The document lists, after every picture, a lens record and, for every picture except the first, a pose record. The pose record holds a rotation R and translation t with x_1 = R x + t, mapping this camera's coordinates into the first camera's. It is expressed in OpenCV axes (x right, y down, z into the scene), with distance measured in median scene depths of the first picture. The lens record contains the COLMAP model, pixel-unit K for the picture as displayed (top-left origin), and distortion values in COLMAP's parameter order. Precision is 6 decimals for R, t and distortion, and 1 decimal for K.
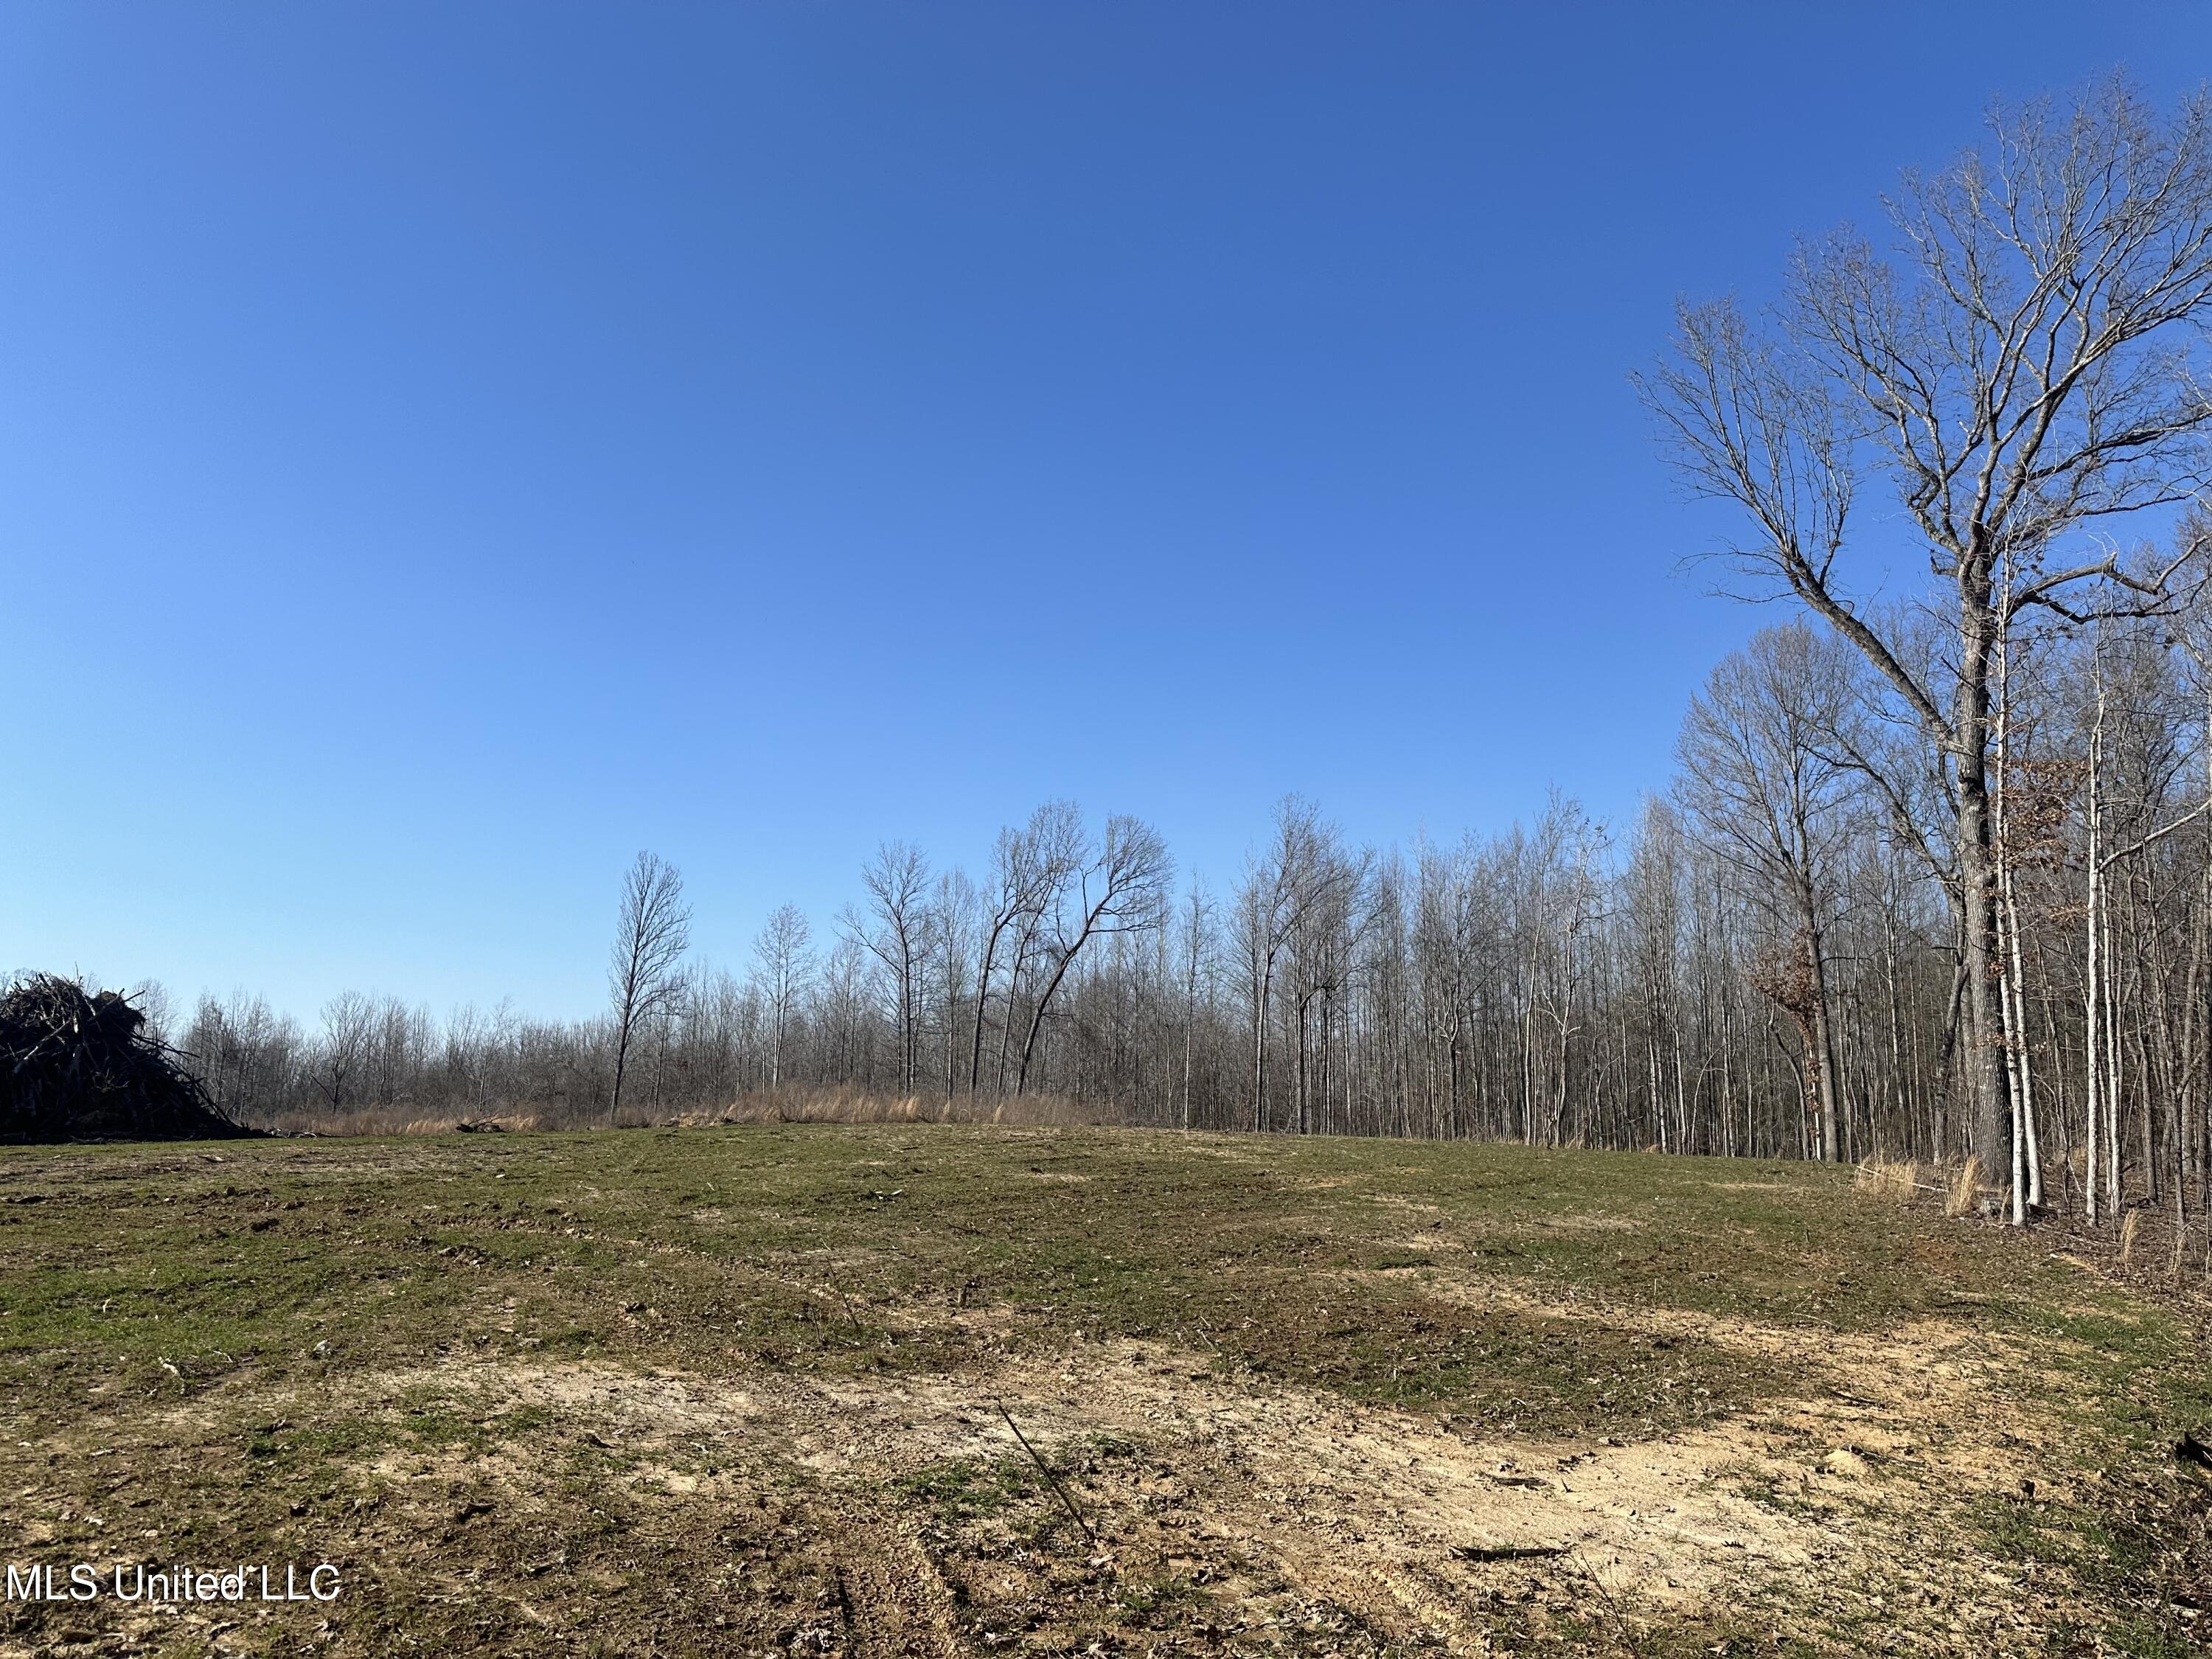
lens RADIAL K [[1567.9, 0, 1098.1], [0, 1567.9, 828.4], [0, 0, 1]] dist [0.062281, -0.060007]
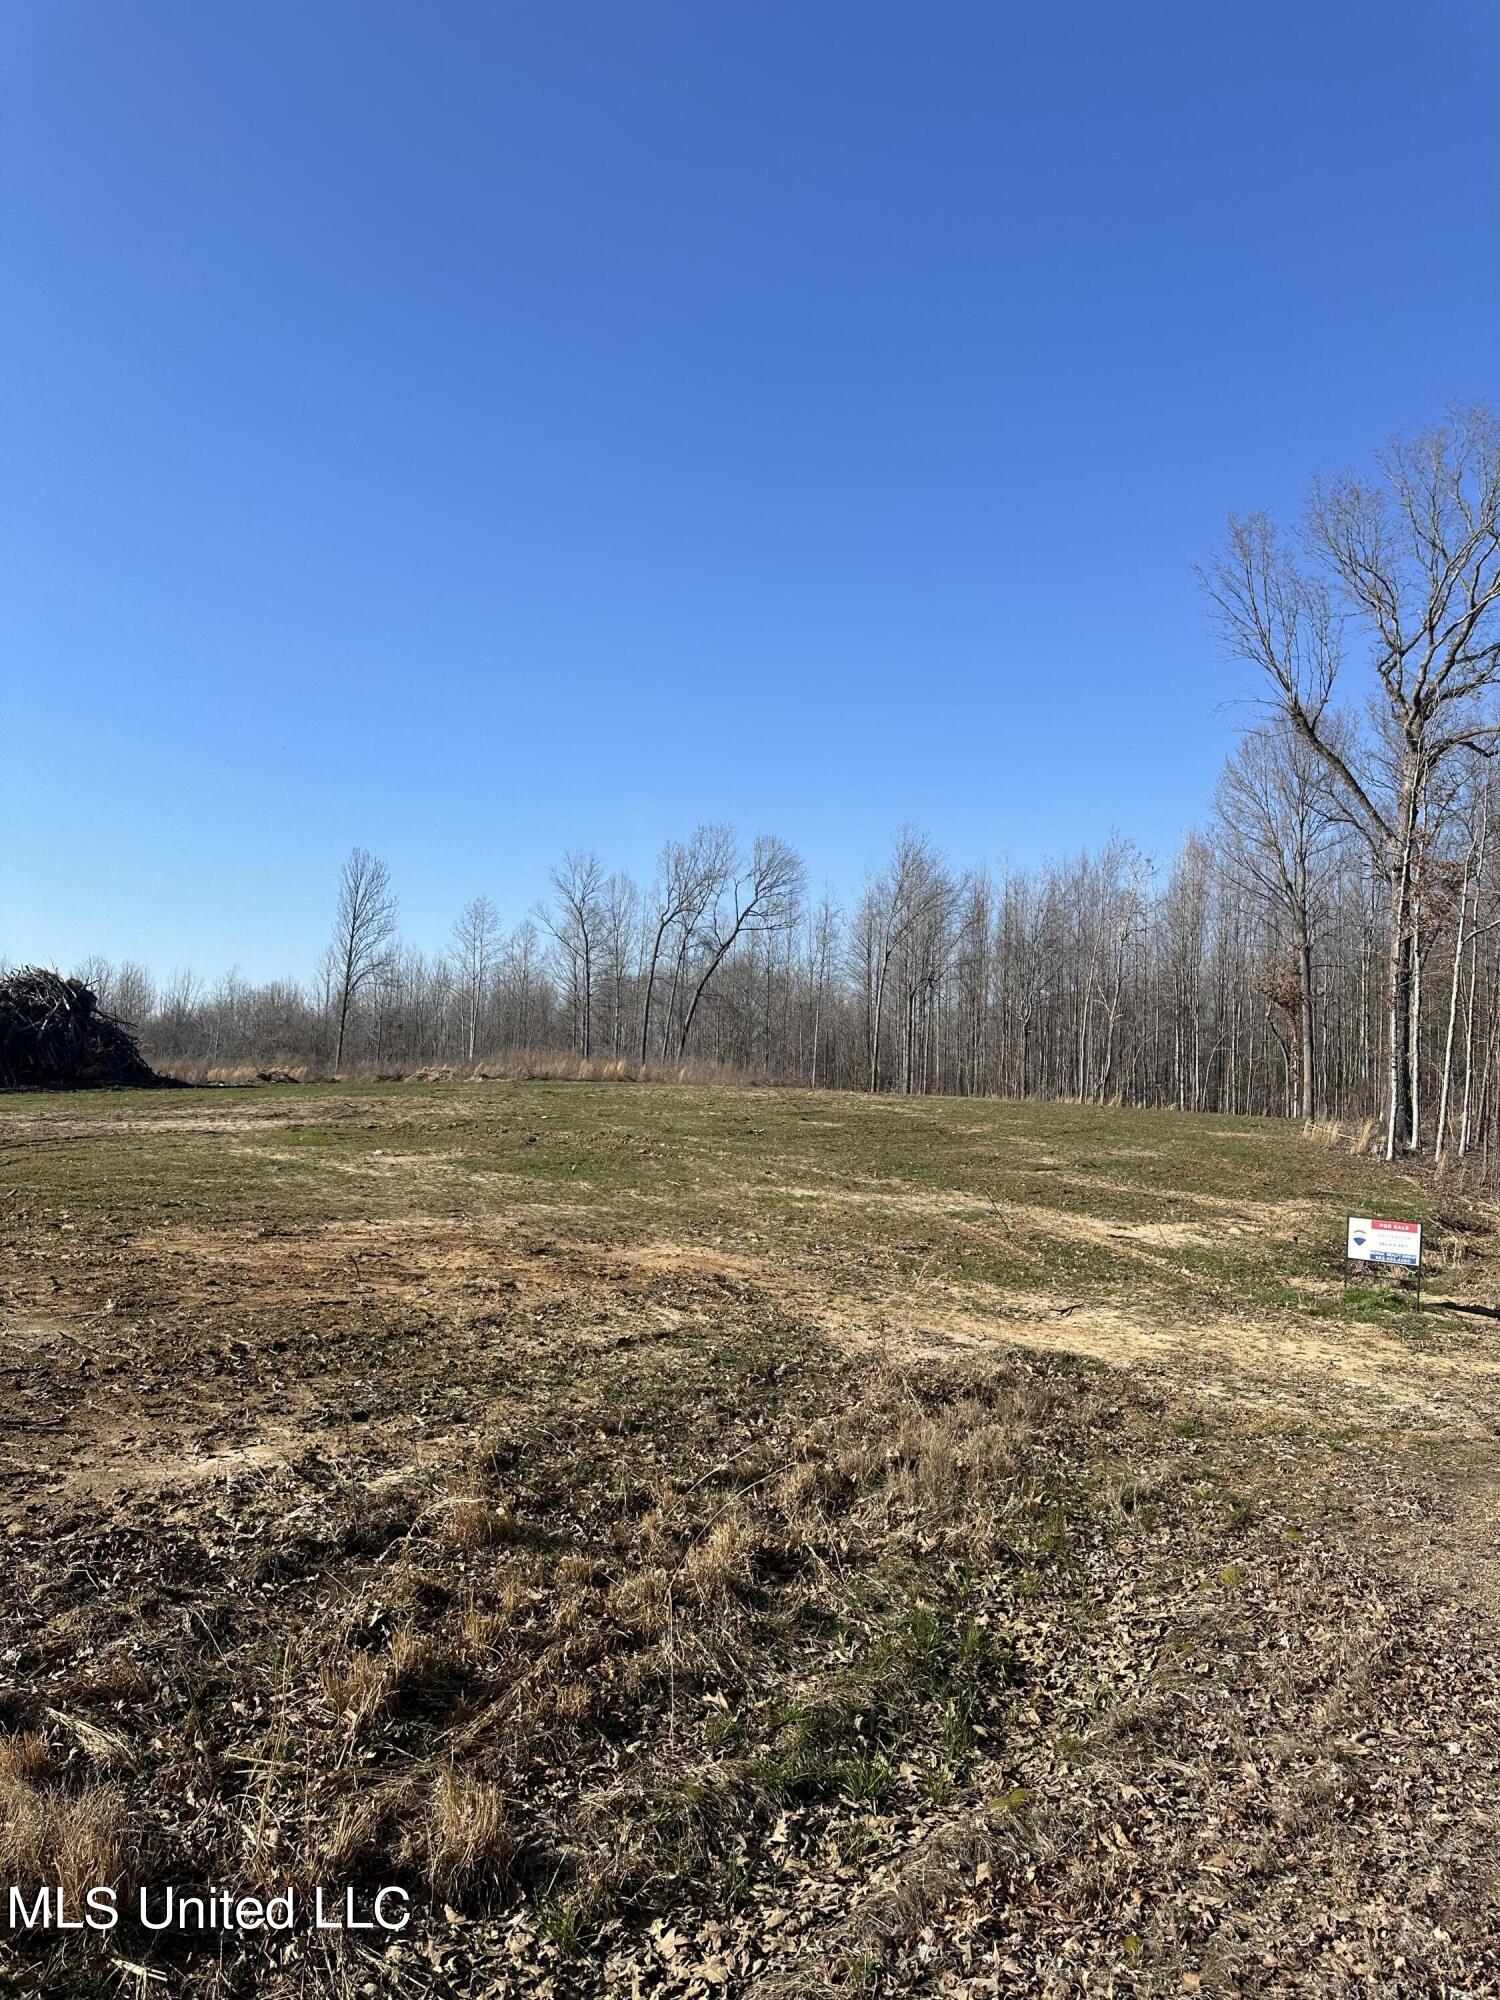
lens RADIAL K [[1417.6, 0, 754.5], [0, 1417.6, 990.1], [0, 0, 1]] dist [0.062281, -0.060007]
pose [[0.998831, 0.019296, 0.044324, -0.049547], [-0.024707, 0.991853, 0.124972, -0.031578], [-0.041551, -0.125921, 0.991170, -0.141868]]
